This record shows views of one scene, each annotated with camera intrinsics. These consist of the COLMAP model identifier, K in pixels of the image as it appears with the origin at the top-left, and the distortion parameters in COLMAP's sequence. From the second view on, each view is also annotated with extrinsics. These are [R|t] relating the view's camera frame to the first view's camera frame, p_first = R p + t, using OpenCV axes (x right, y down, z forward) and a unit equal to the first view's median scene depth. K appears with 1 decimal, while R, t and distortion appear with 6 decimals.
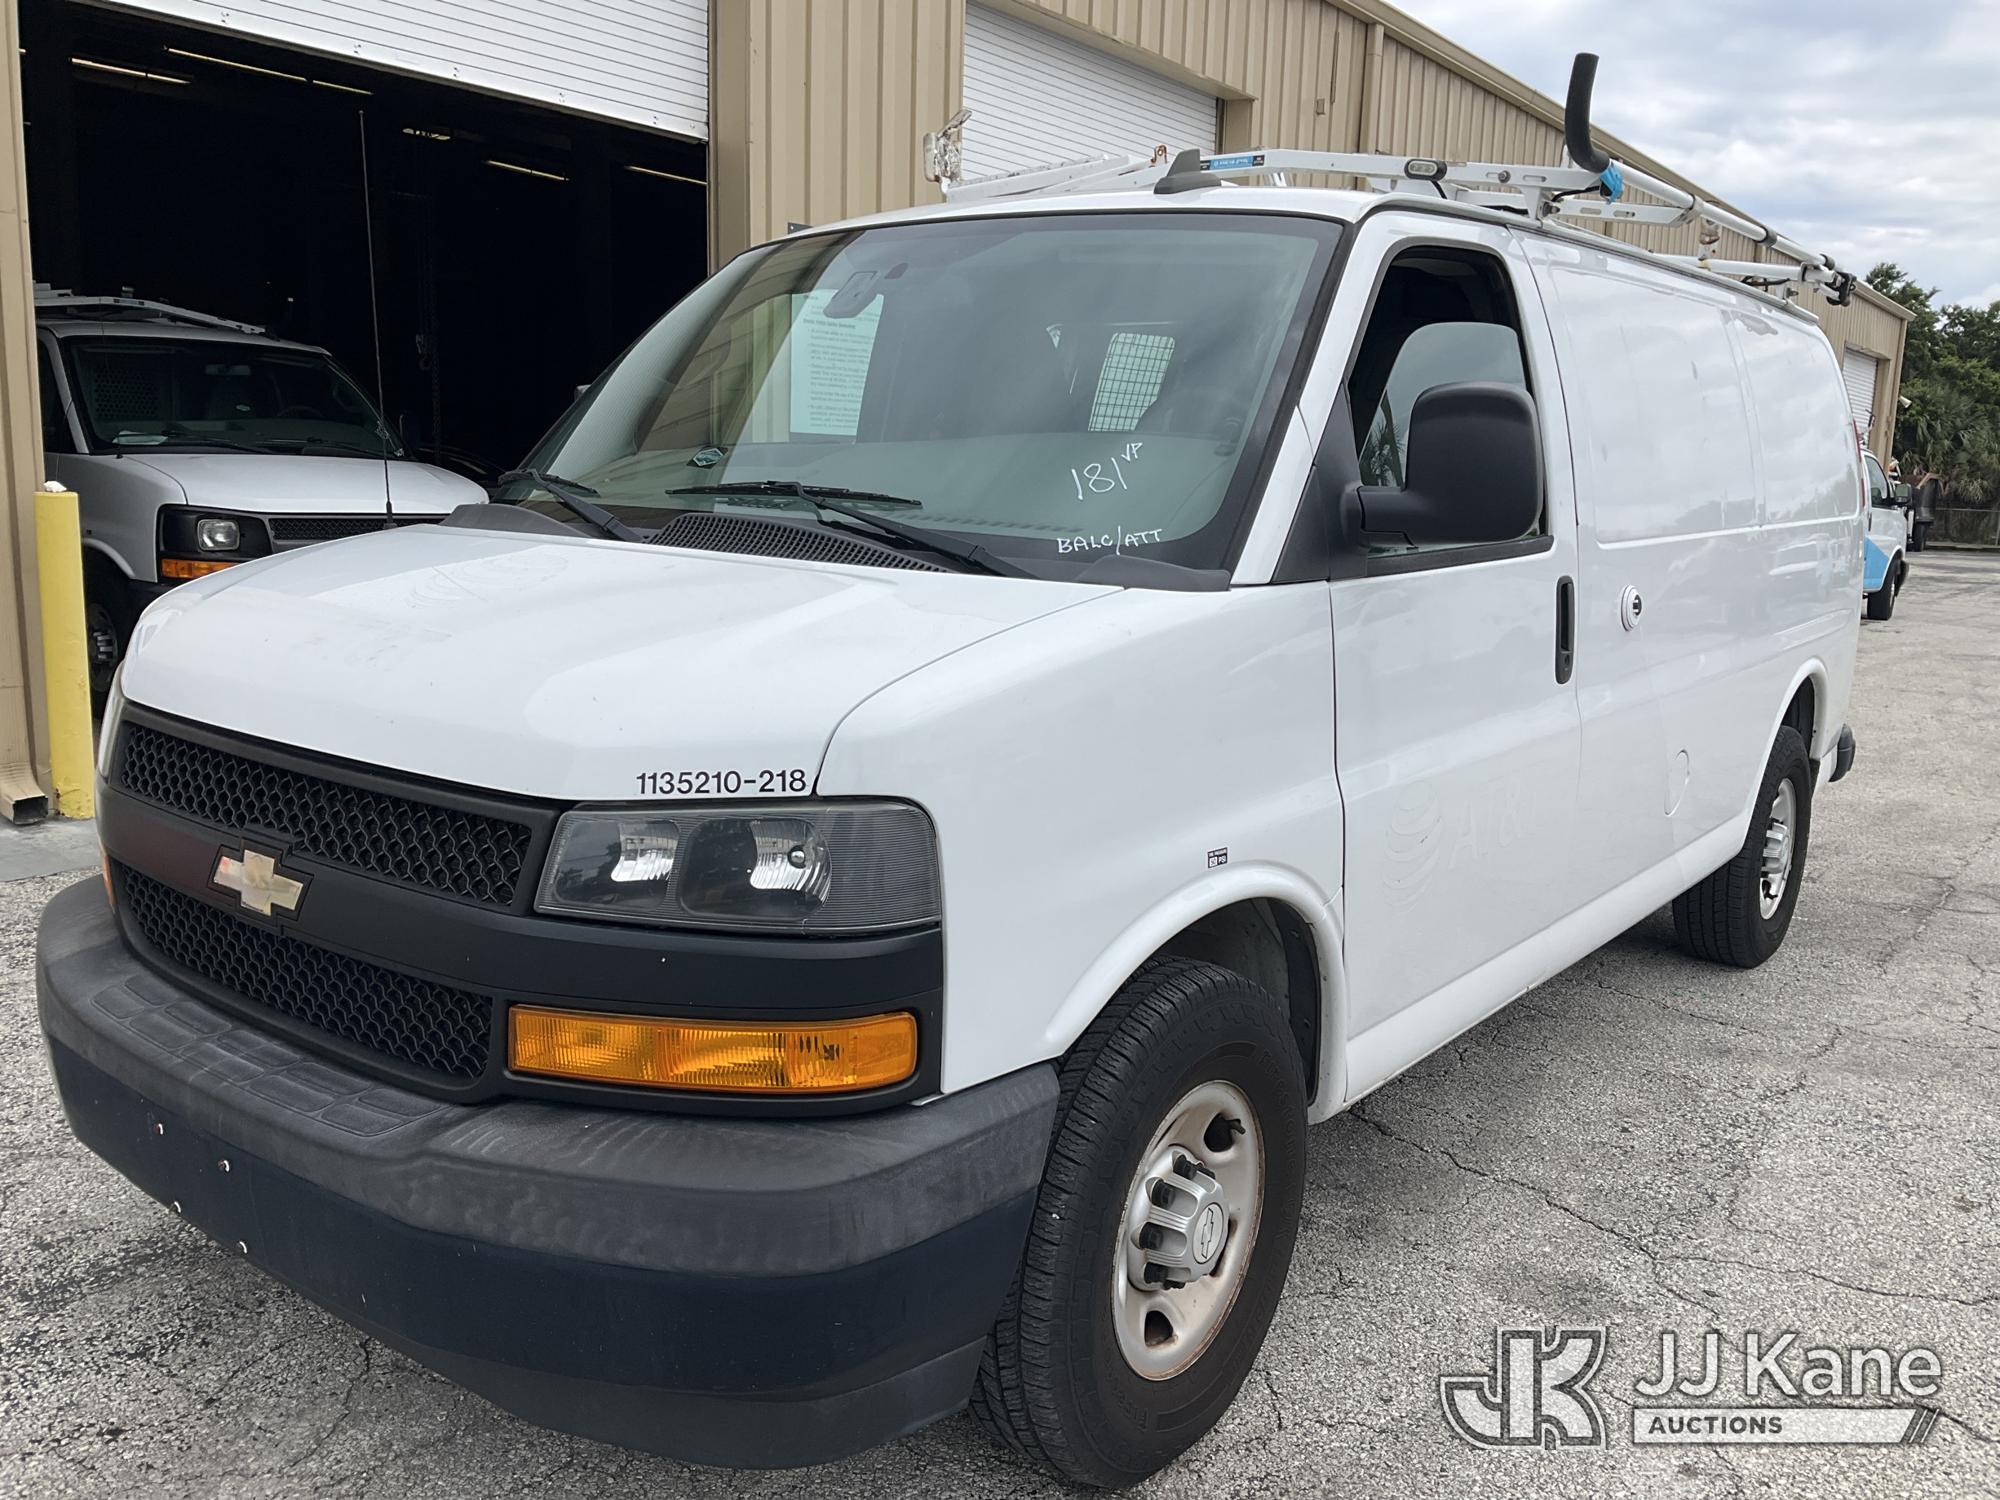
lens RADIAL K [[1728.6, 0, 977.4], [0, 1728.6, 730.0], [0, 0, 1]] dist [-0.000339, -0.023646]
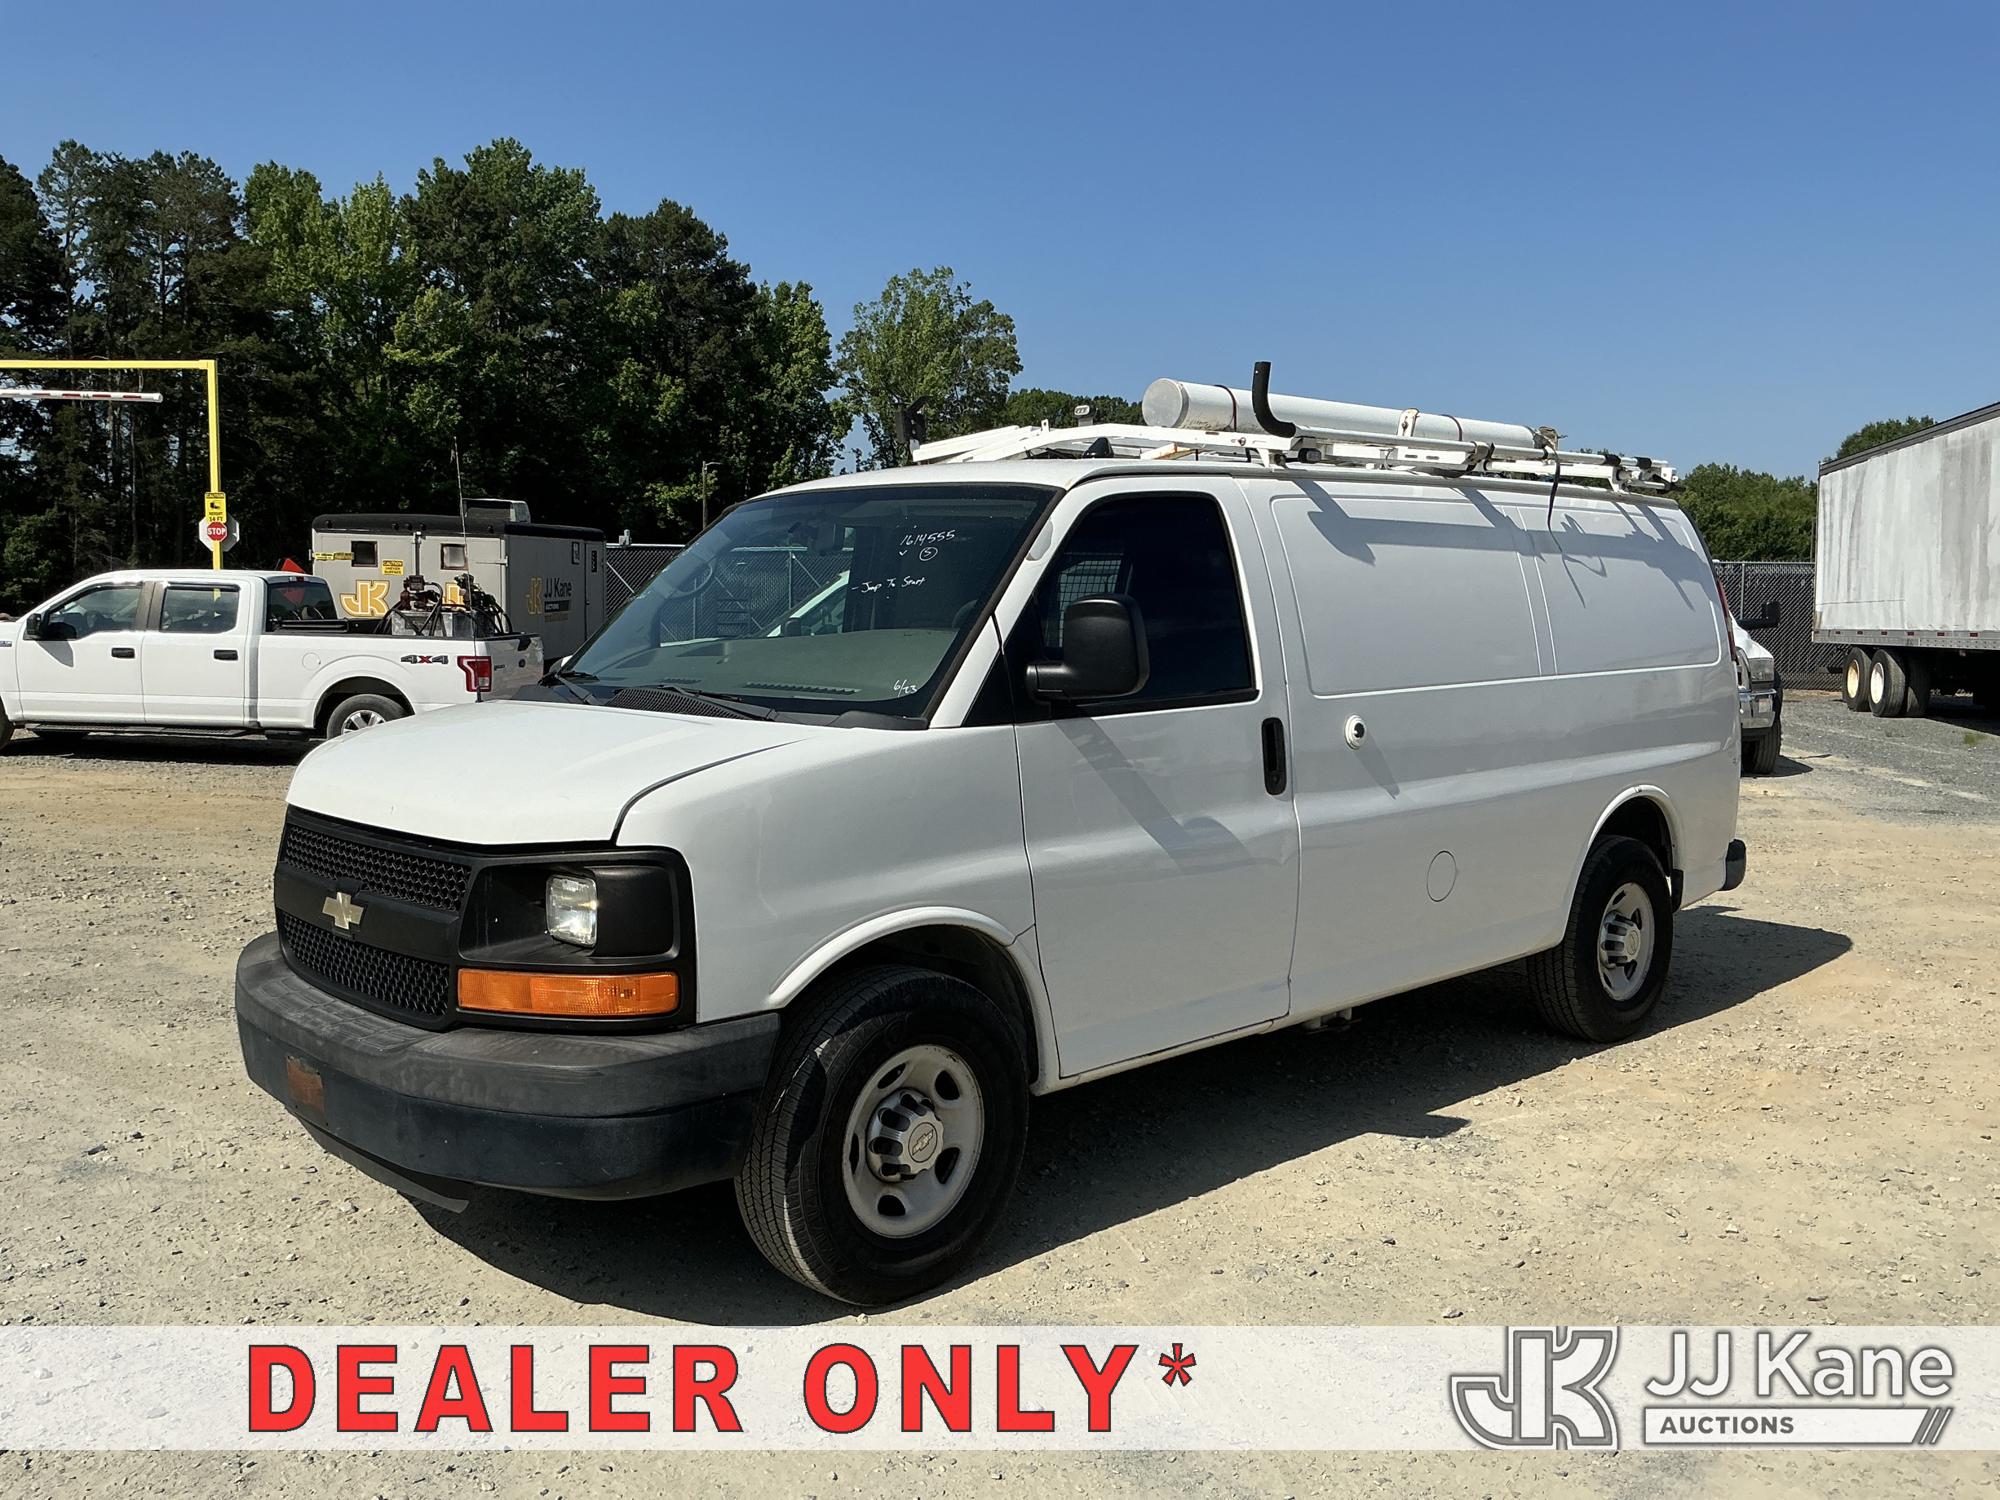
lens RADIAL K [[1728.6, 0, 980.1], [0, 1728.6, 656.1], [0, 0, 1]] dist [-0.000339, -0.023646]
pose [[0.988190, -0.028614, -0.150535, 0.444504], [0.007103, 0.989908, -0.141534, 0.080821], [0.153066, 0.138793, 0.978421, -0.577628]]
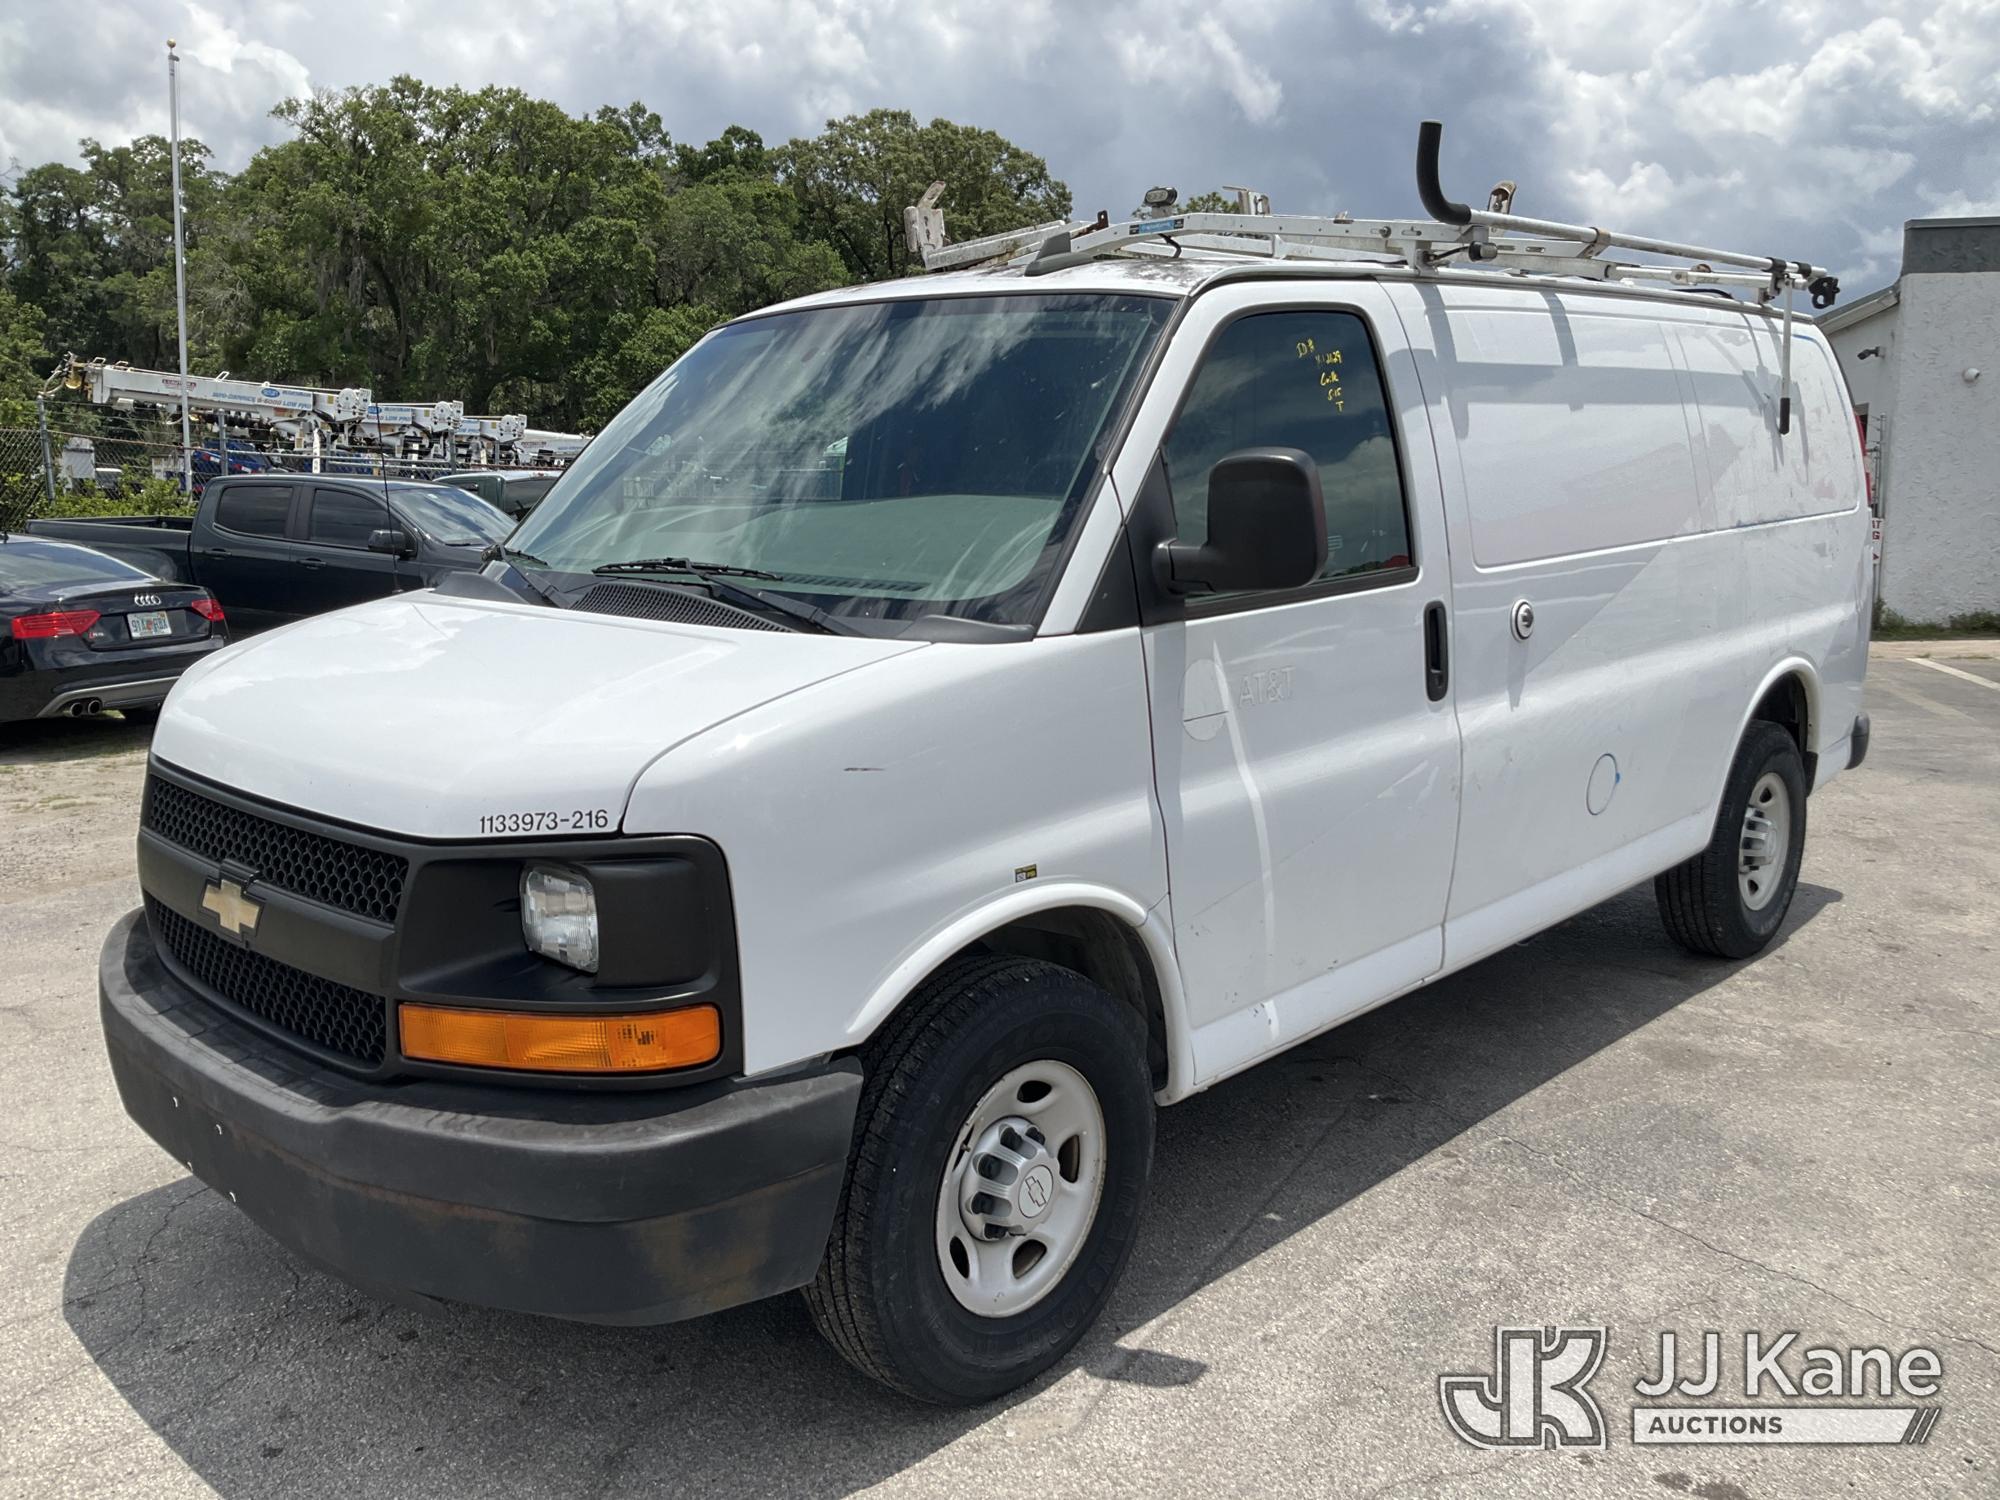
lens RADIAL K [[1728.6, 0, 983.4], [0, 1728.6, 754.7], [0, 0, 1]] dist [-0.000339, -0.023646]
pose [[0.994231, -0.025794, -0.104110, 0.234733], [0.027274, 0.999546, 0.012820, -0.019986], [0.103732, -0.015585, 0.994483, -0.156459]]
